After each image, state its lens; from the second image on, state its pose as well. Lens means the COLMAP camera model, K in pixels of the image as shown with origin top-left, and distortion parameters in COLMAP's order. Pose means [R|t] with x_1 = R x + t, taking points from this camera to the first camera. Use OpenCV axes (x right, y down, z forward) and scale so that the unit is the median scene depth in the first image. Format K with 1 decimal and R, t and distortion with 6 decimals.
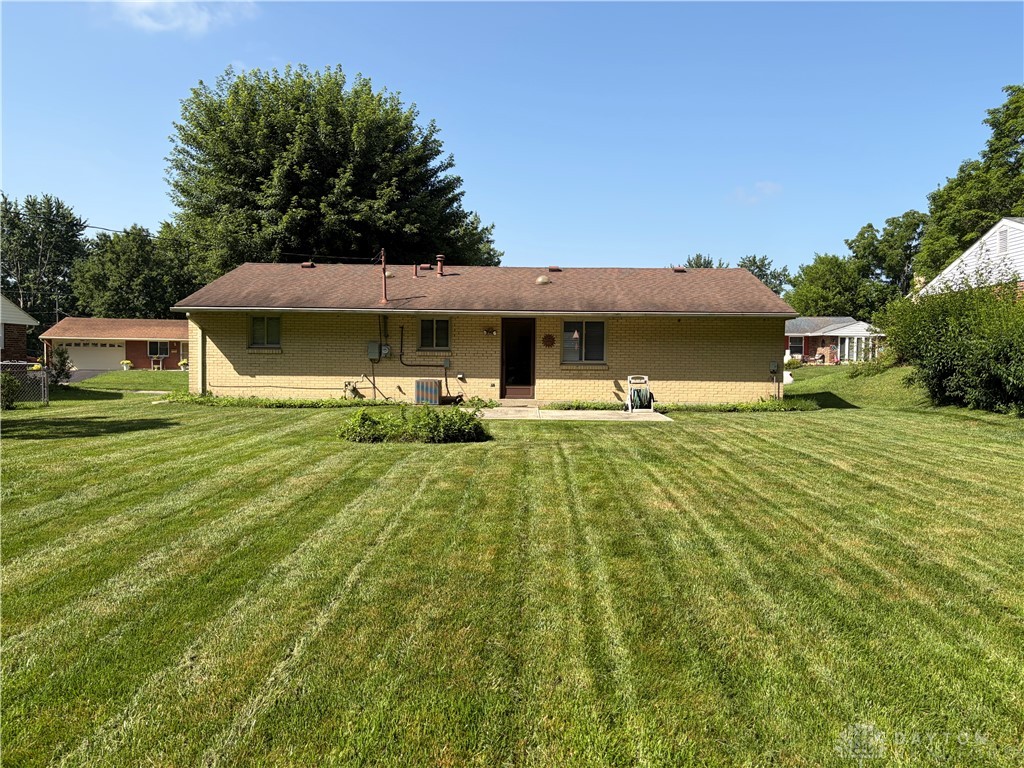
lens RADIAL K [[773.2, 0, 514.4], [0, 773.2, 396.2], [0, 0, 1]] dist [0.035270, -0.005593]
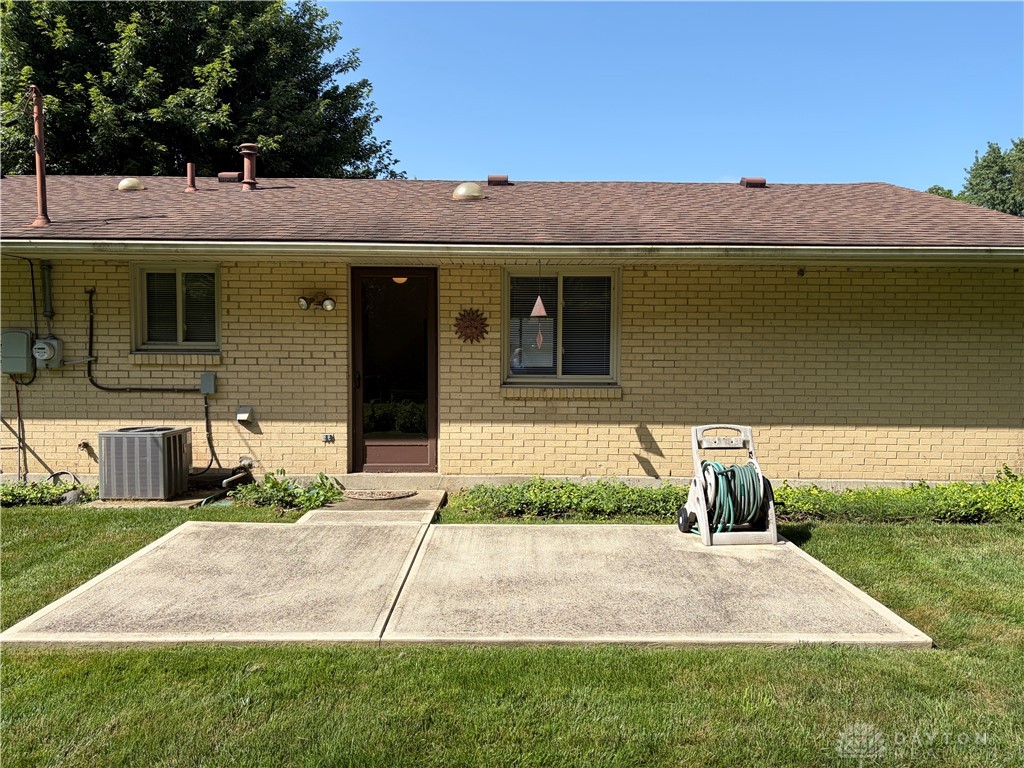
lens RADIAL K [[773.2, 0, 514.4], [0, 773.2, 396.2], [0, 0, 1]] dist [0.035270, -0.005593]
pose [[0.999677, -0.004304, 0.025056, 0.056222], [0.004388, 0.999985, -0.003297, -0.034304], [-0.025041, 0.003405, 0.999681, 0.604077]]
